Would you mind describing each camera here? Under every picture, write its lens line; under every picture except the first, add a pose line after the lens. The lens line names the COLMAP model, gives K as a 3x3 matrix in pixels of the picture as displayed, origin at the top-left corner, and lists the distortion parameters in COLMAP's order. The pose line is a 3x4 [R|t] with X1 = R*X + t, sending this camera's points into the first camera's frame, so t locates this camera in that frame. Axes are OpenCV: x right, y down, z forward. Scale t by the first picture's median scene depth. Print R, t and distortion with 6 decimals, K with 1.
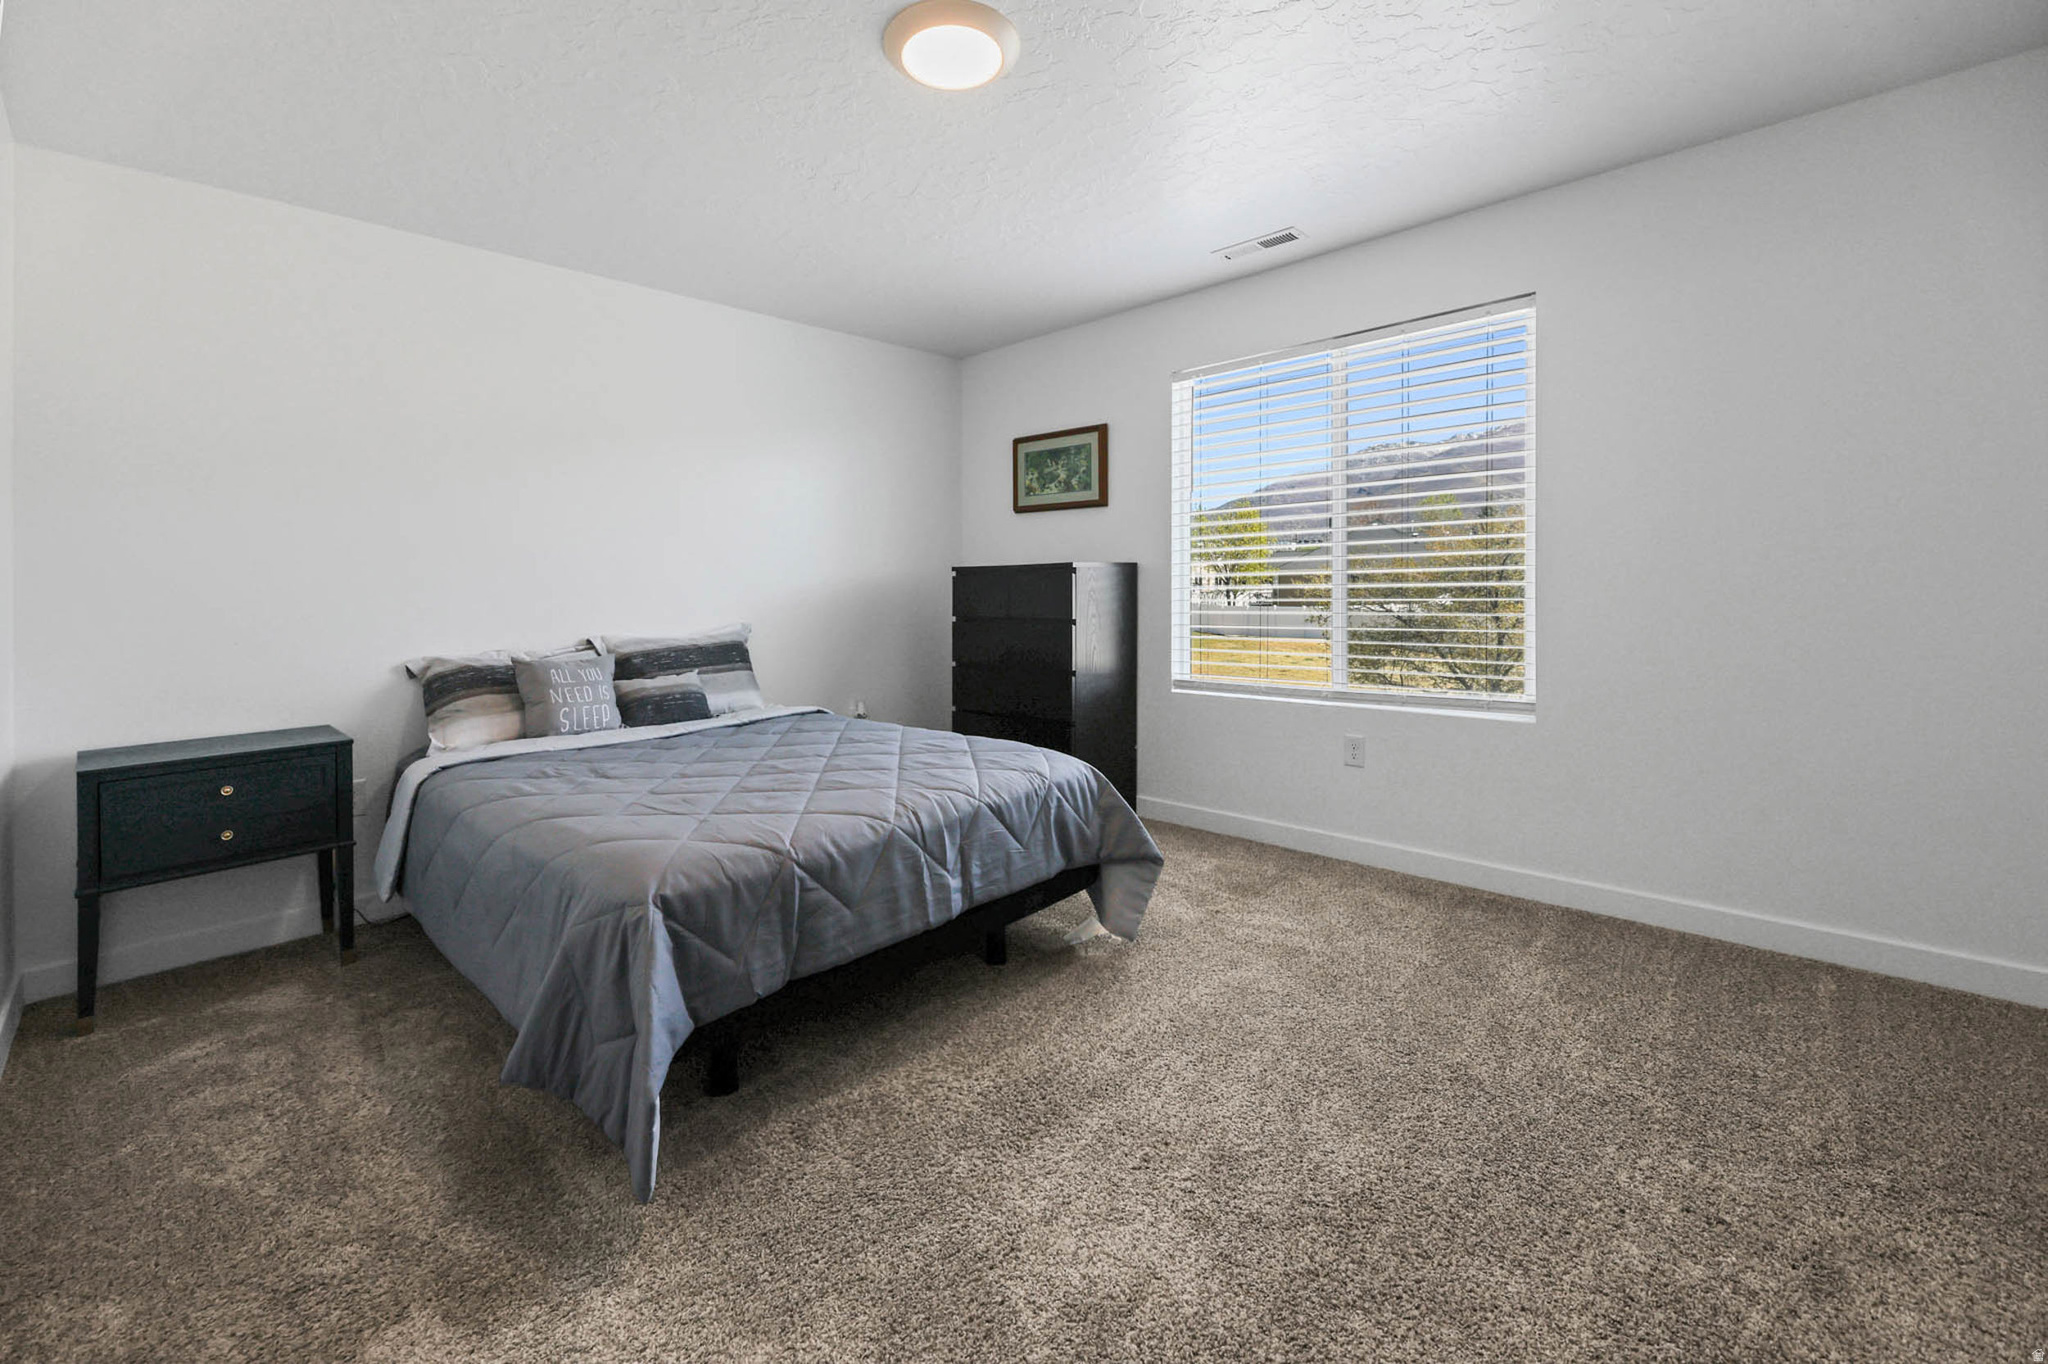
lens RADIAL K [[861.5, 0, 1022.8], [0, 861.5, 616.8], [0, 0, 1]] dist [0.000062, -0.000001]
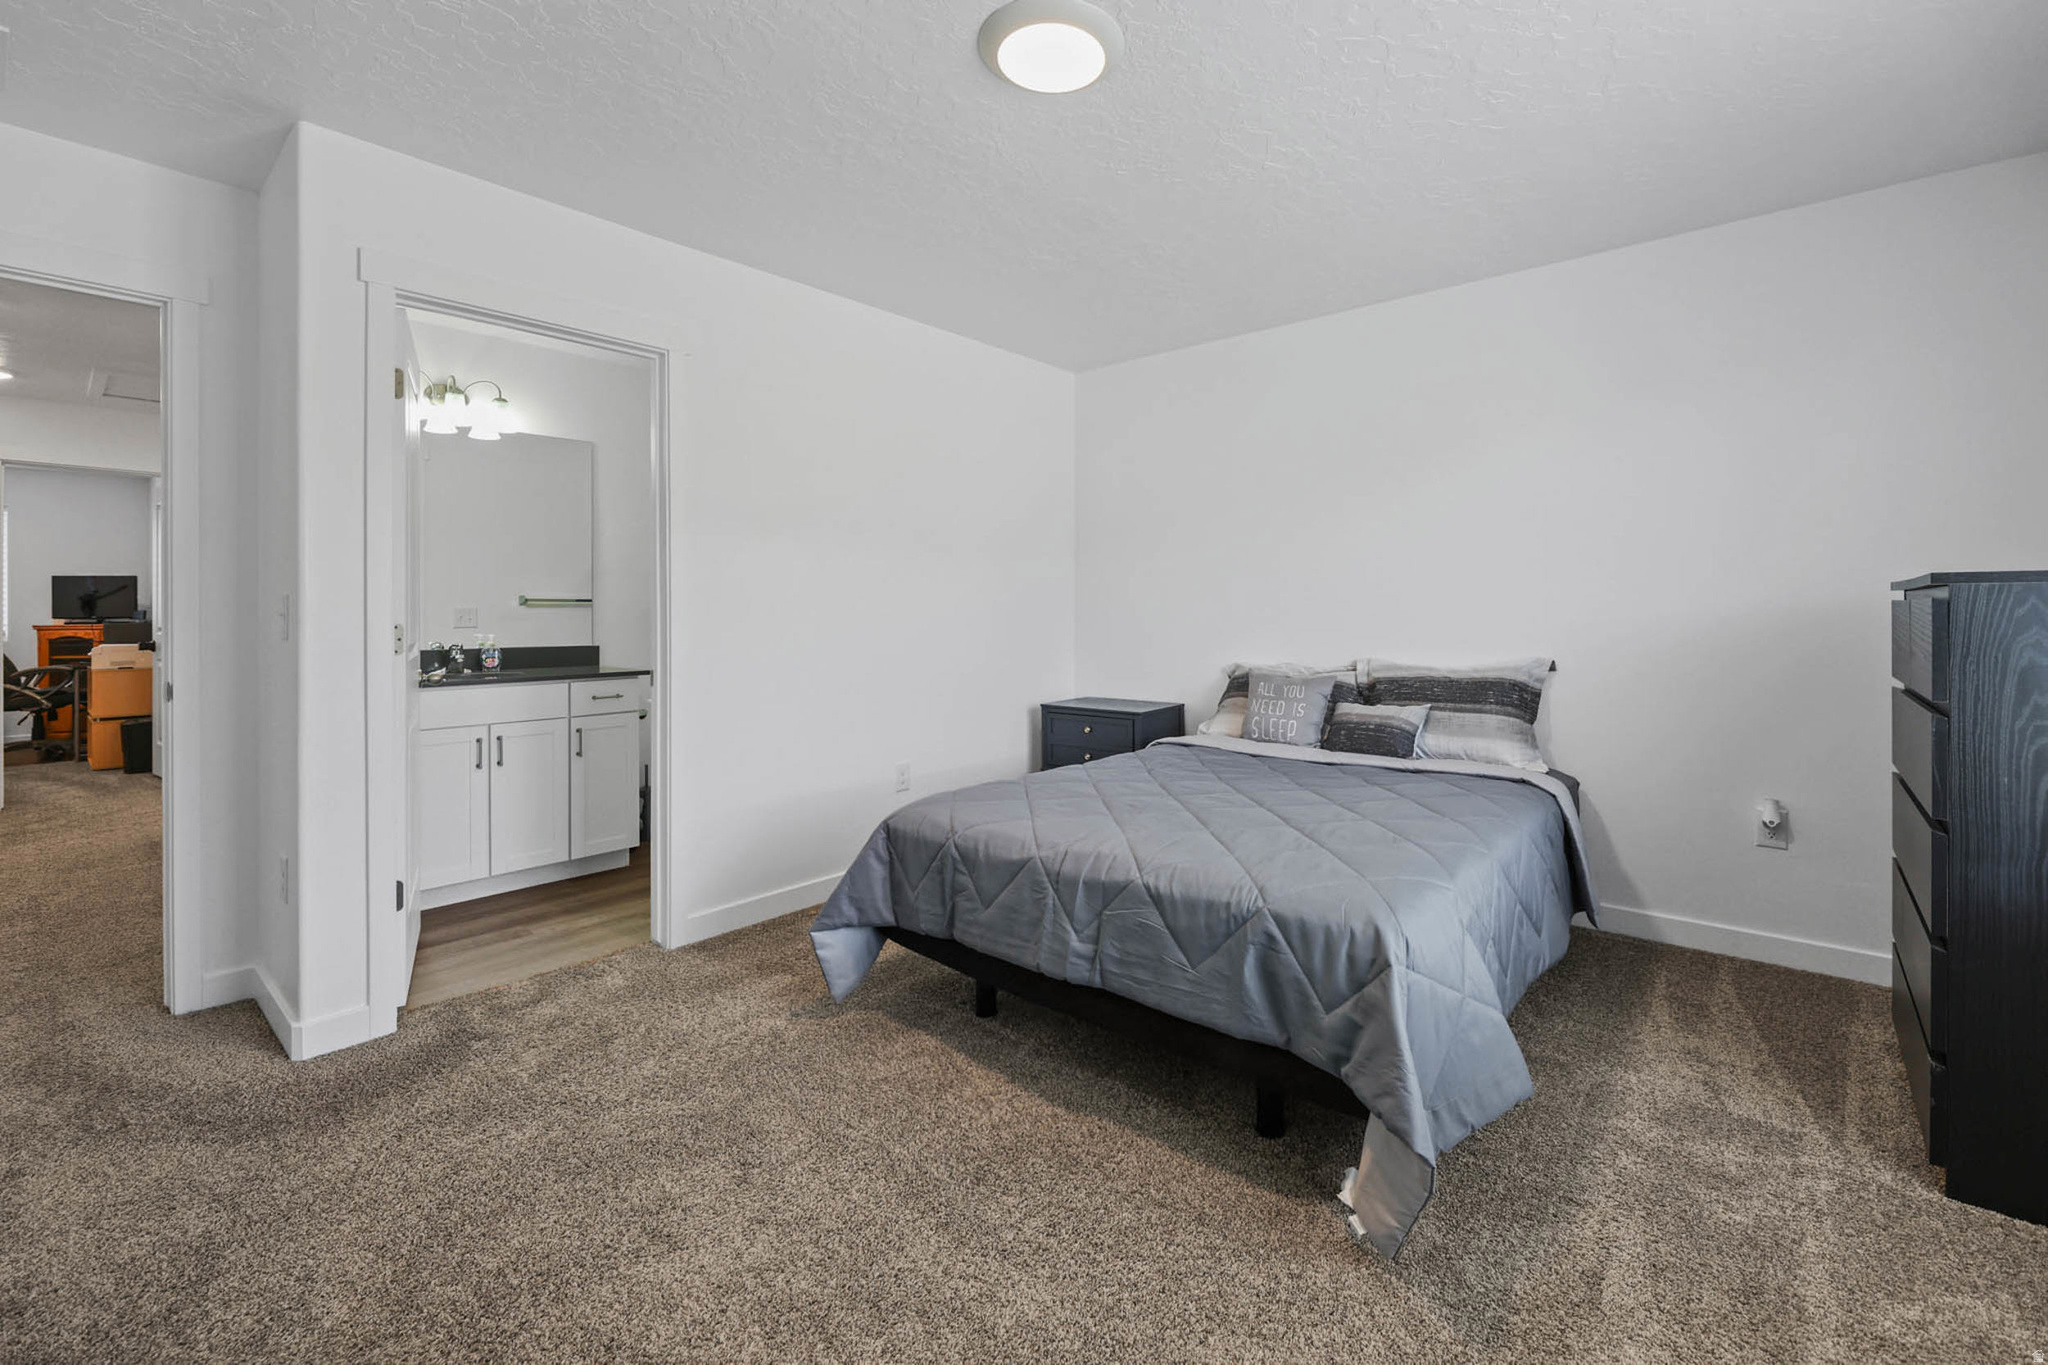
lens RADIAL K [[861.5, 0, 1022.8], [0, 861.5, 617.3], [0, 0, 1]] dist [0.000062, -0.000001]
pose [[0.041270, 0.021175, -0.998924, 0.685899], [-0.035981, 0.999158, 0.019694, -0.043388], [0.998500, 0.035130, 0.041998, 0.748096]]
